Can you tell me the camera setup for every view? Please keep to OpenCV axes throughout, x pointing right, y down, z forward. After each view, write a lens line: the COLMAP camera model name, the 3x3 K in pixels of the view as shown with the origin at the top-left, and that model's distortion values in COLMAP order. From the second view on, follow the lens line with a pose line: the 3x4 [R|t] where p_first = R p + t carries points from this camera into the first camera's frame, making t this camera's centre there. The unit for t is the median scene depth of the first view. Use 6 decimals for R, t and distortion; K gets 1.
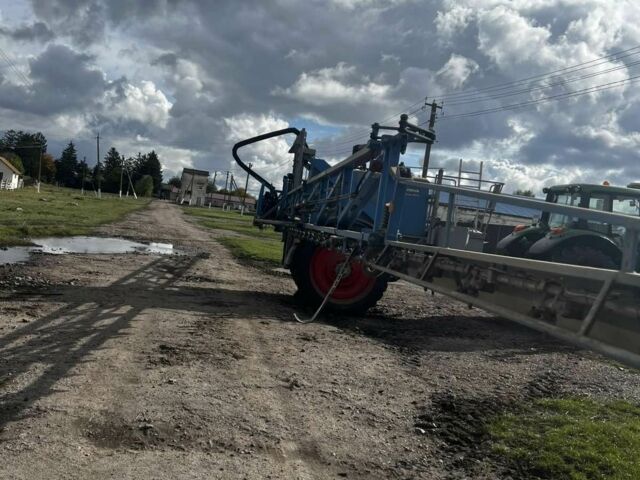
lens RADIAL K [[639.3, 0, 317.7], [0, 639.3, 225.6], [0, 0, 1]] dist [0.110366, -0.225429]
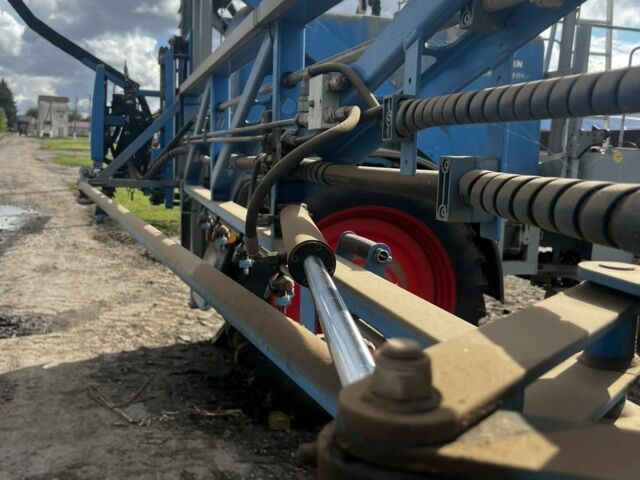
lens RADIAL K [[639.3, 0, 317.7], [0, 639.3, 225.6], [0, 0, 1]] dist [0.110366, -0.225429]
pose [[0.980361, -0.103649, 0.167780, -0.027138], [0.081478, 0.987622, 0.134033, -0.015075], [-0.179595, -0.117730, 0.976670, 0.457148]]
